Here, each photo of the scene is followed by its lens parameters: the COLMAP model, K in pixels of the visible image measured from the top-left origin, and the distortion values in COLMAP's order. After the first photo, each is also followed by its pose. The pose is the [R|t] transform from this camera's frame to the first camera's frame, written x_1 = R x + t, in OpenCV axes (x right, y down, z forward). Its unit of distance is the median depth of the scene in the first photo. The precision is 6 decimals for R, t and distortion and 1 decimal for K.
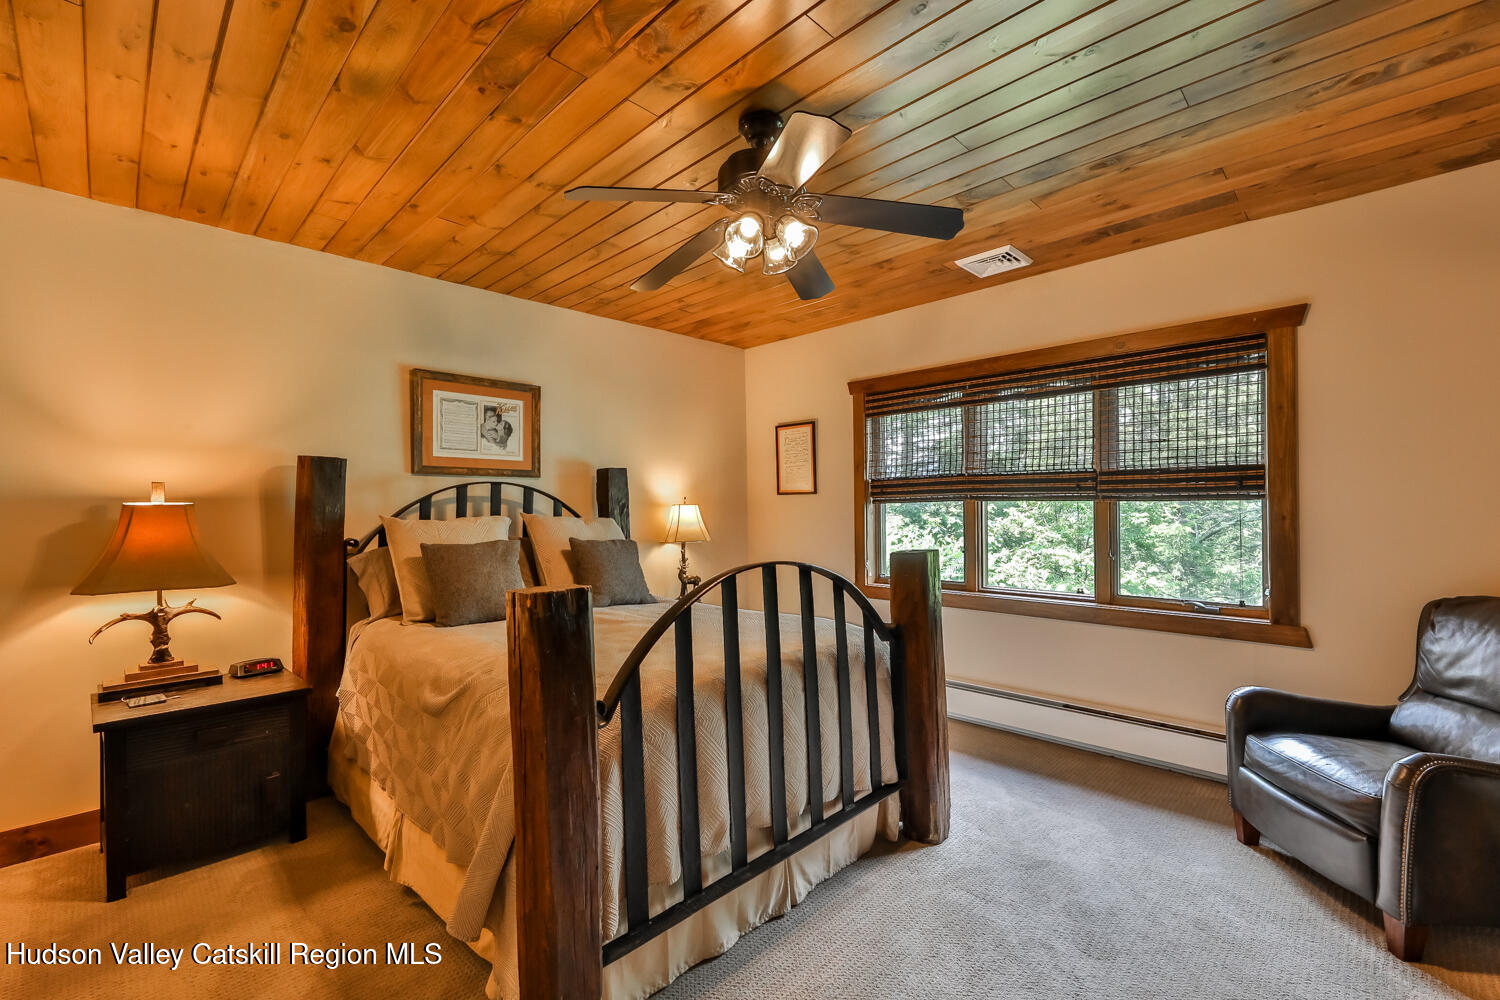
lens RADIAL K [[646.7, 0, 749.8], [0, 646.7, 506.1], [0, 0, 1]] dist [0.001396, -0.000630]
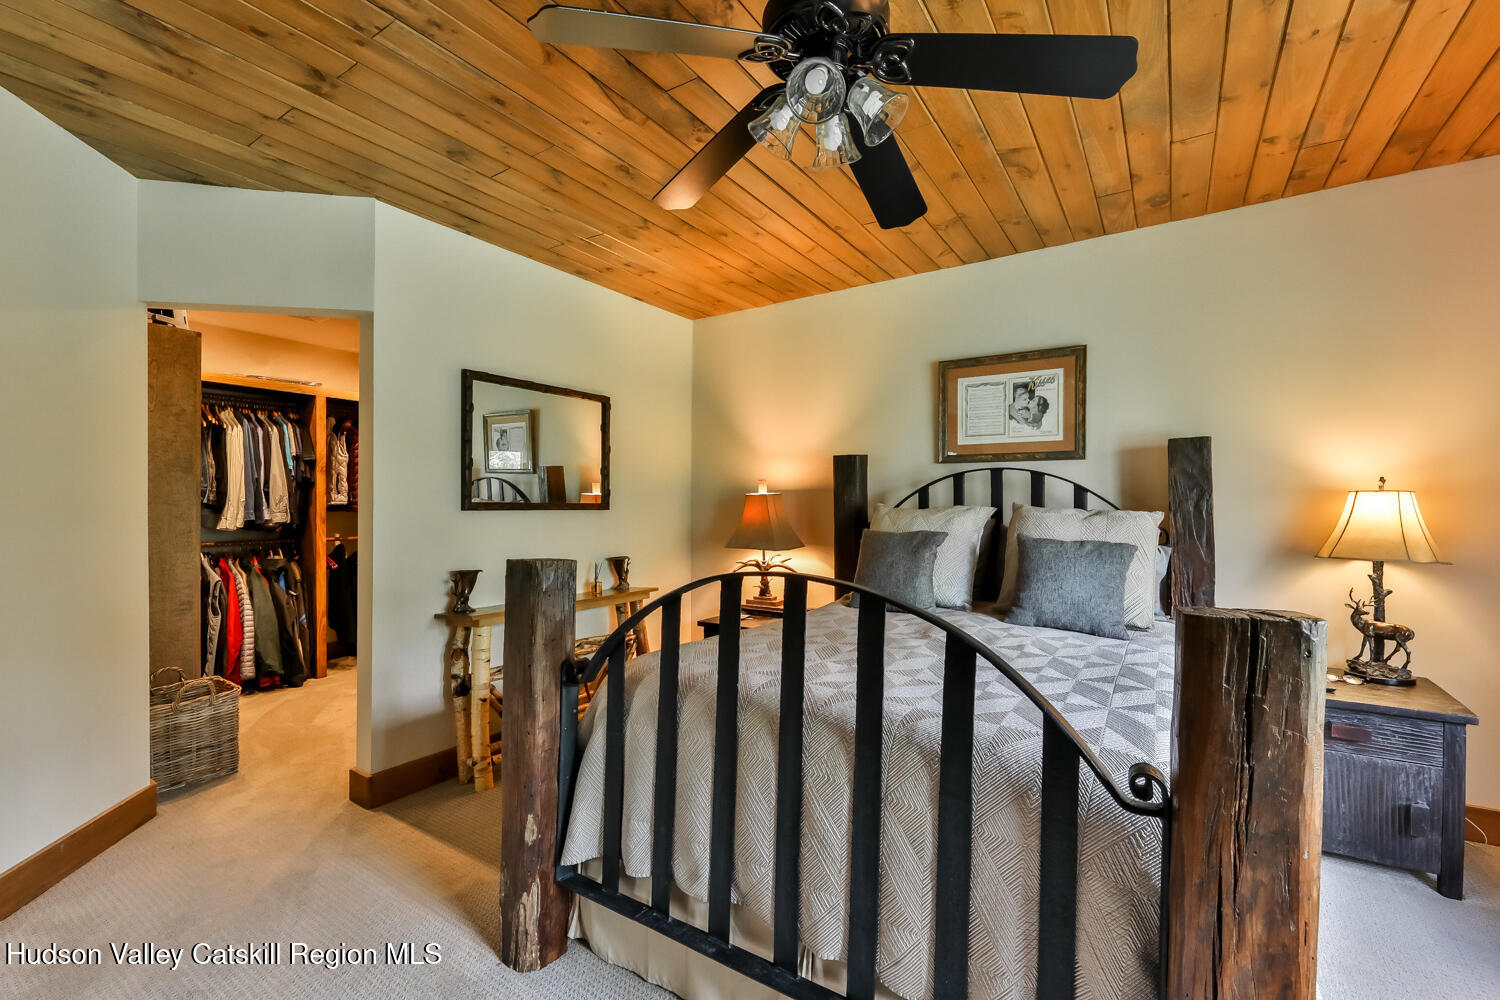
lens RADIAL K [[646.7, 0, 751.9], [0, 646.7, 503.9], [0, 0, 1]] dist [0.001396, -0.000630]
pose [[0.190483, 0.005024, -0.981678, 0.402178], [-0.001622, 0.999987, 0.004803, 0.008823], [0.981689, 0.000677, 0.190488, 0.463663]]
